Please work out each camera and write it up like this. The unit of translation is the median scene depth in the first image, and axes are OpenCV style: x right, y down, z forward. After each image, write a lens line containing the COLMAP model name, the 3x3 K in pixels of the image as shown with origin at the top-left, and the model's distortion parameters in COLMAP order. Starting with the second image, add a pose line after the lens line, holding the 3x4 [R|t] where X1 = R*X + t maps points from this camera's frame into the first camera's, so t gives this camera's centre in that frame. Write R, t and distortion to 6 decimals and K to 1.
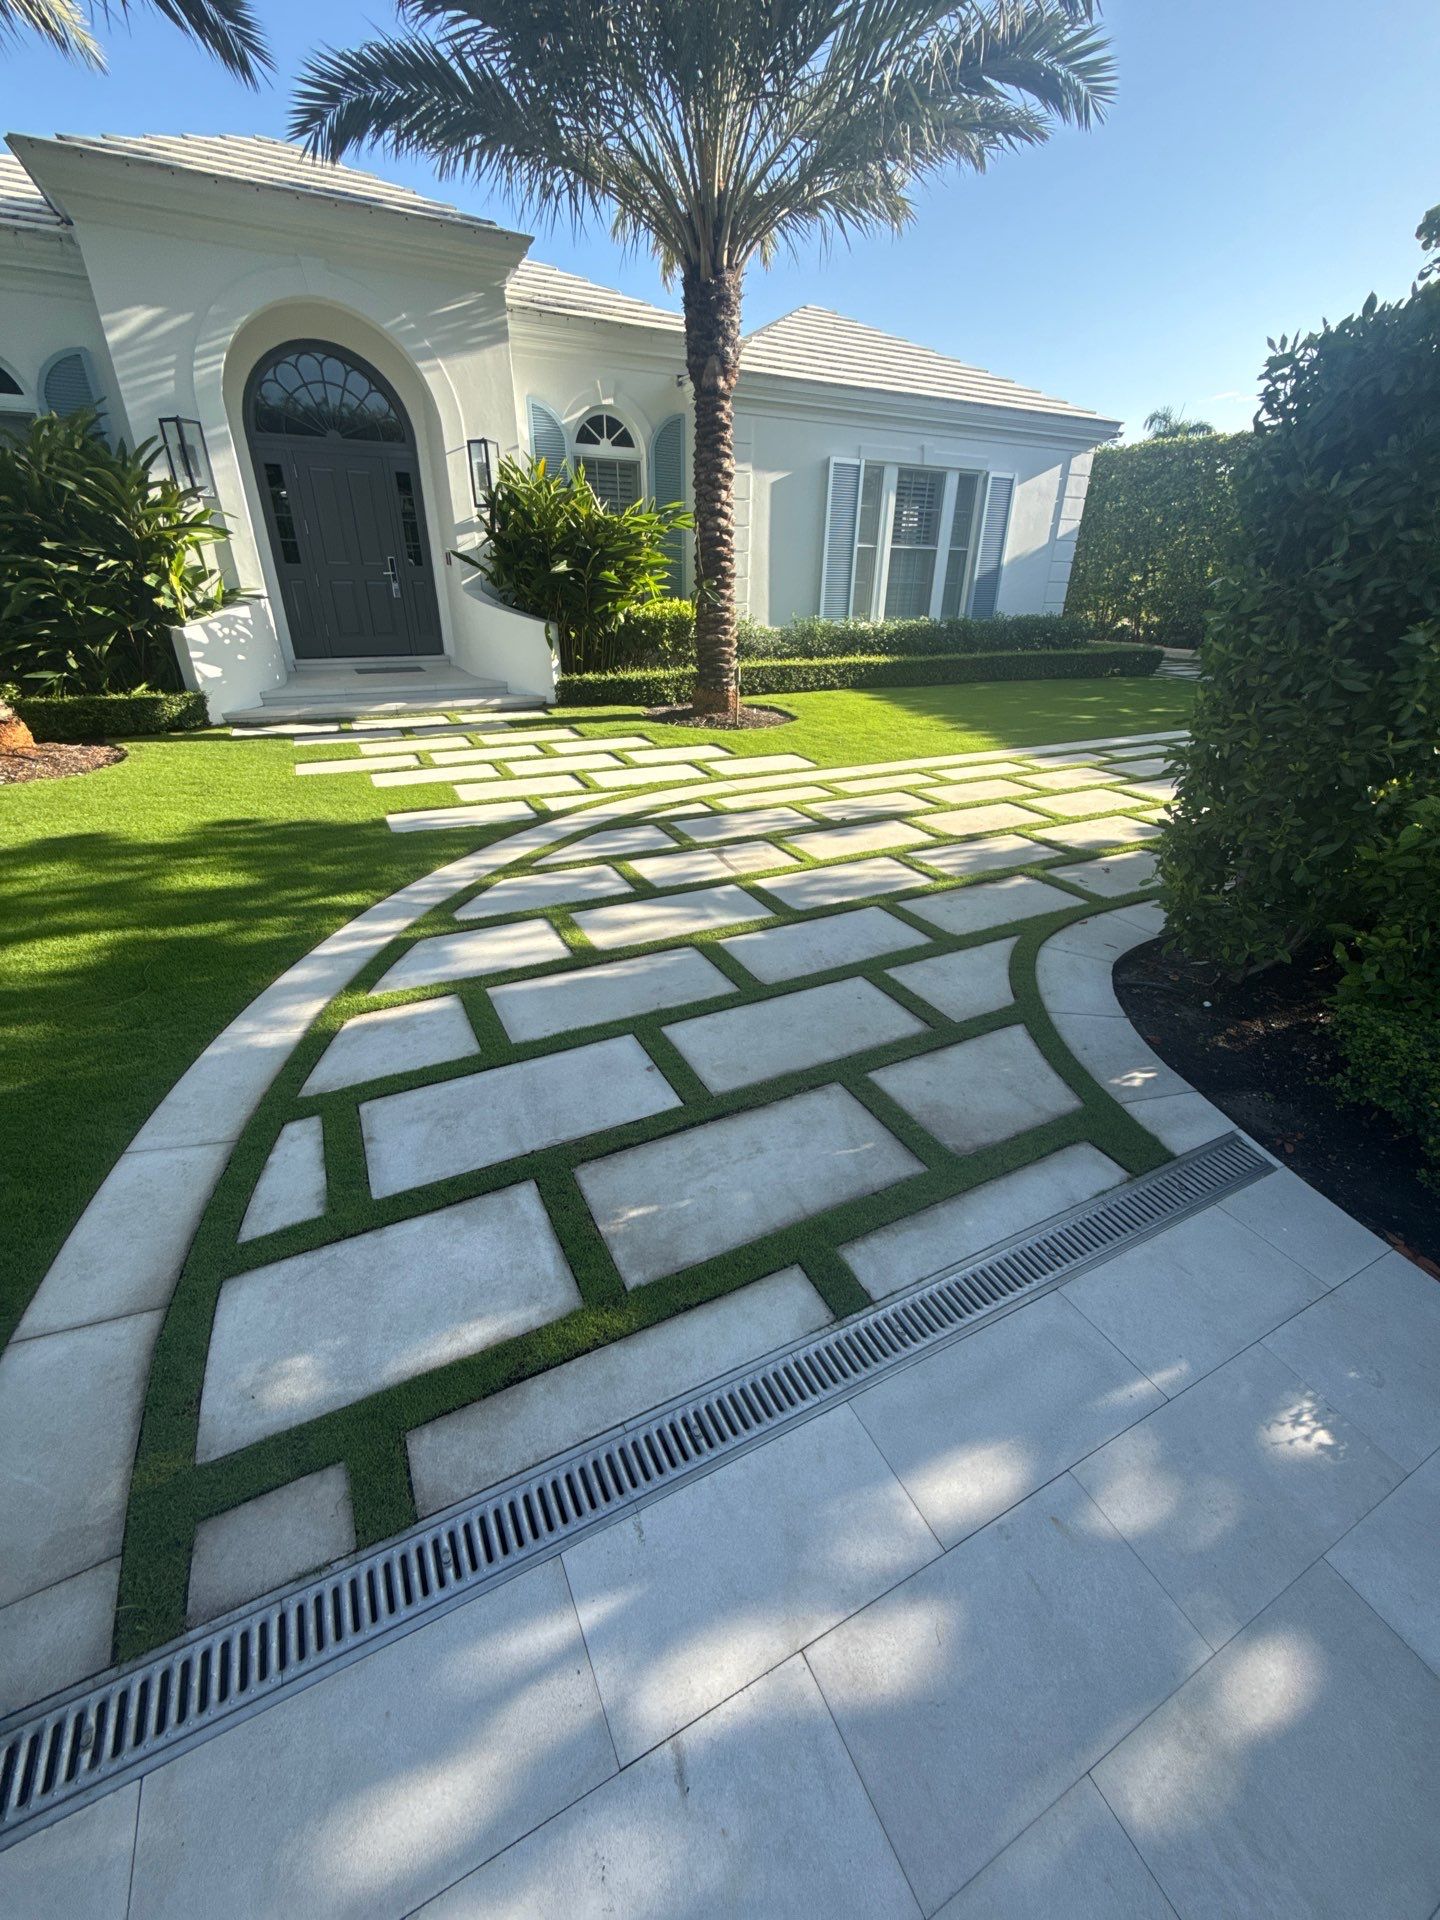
lens RADIAL K [[765.2, 0, 721.7], [0, 765.2, 959.1], [0, 0, 1]] dist [-0.000966, -0.000522]
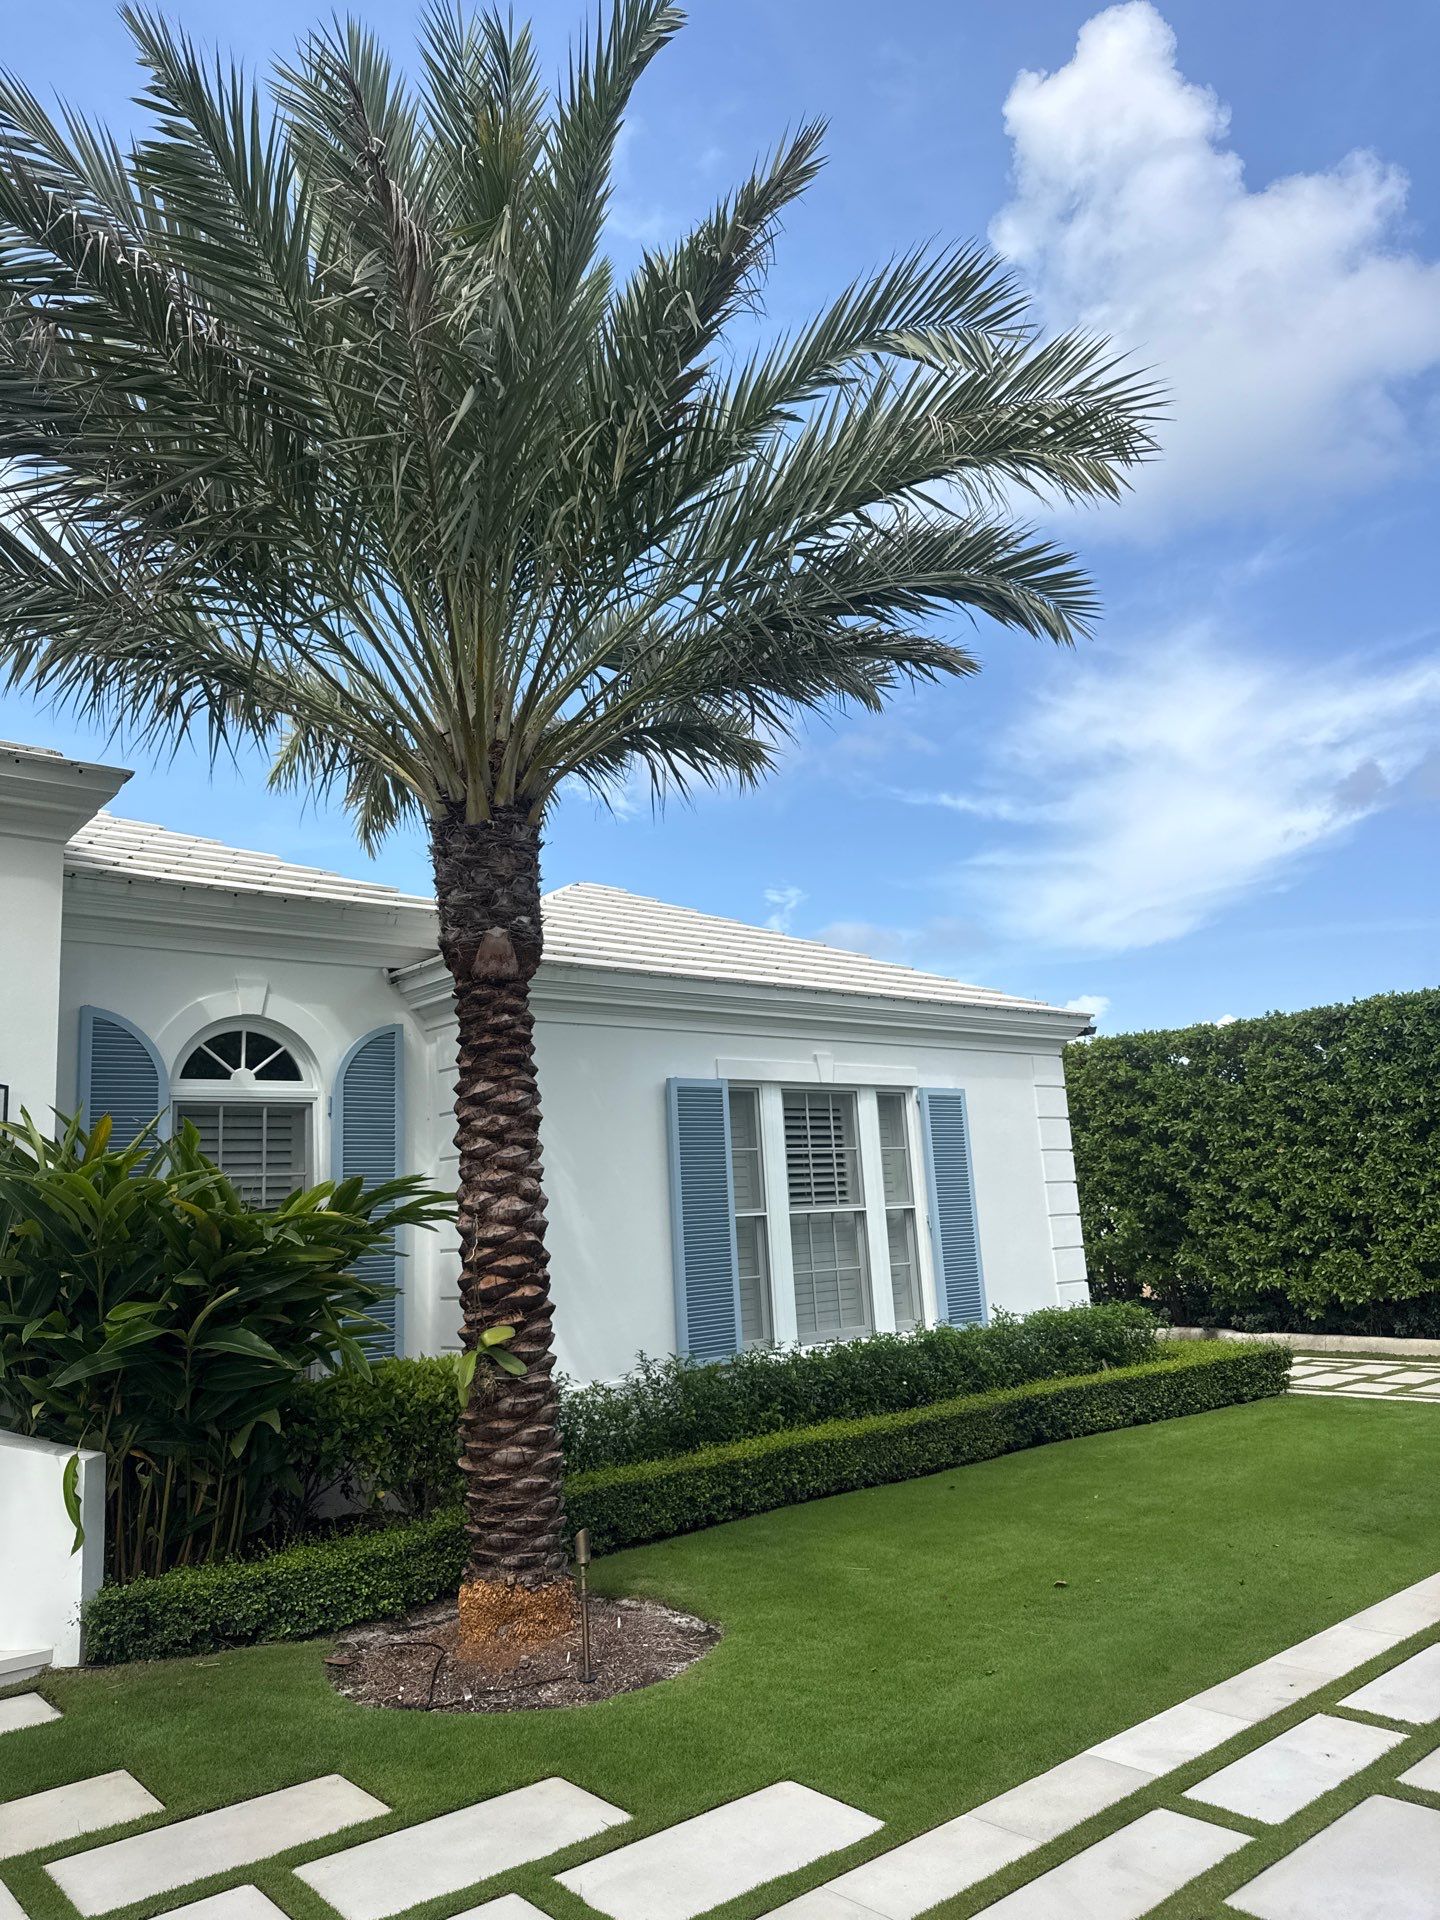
lens RADIAL K [[1330.0, 0, 720.0], [0, 1330.0, 960.0], [0, 0, 1]] dist [-0.000327, -0.009572]
pose [[0.970789, -0.018830, 0.239196, -0.063993], [0.162284, 0.785825, -0.596777, -0.185035], [-0.176729, 0.618163, 0.765925, 0.261068]]
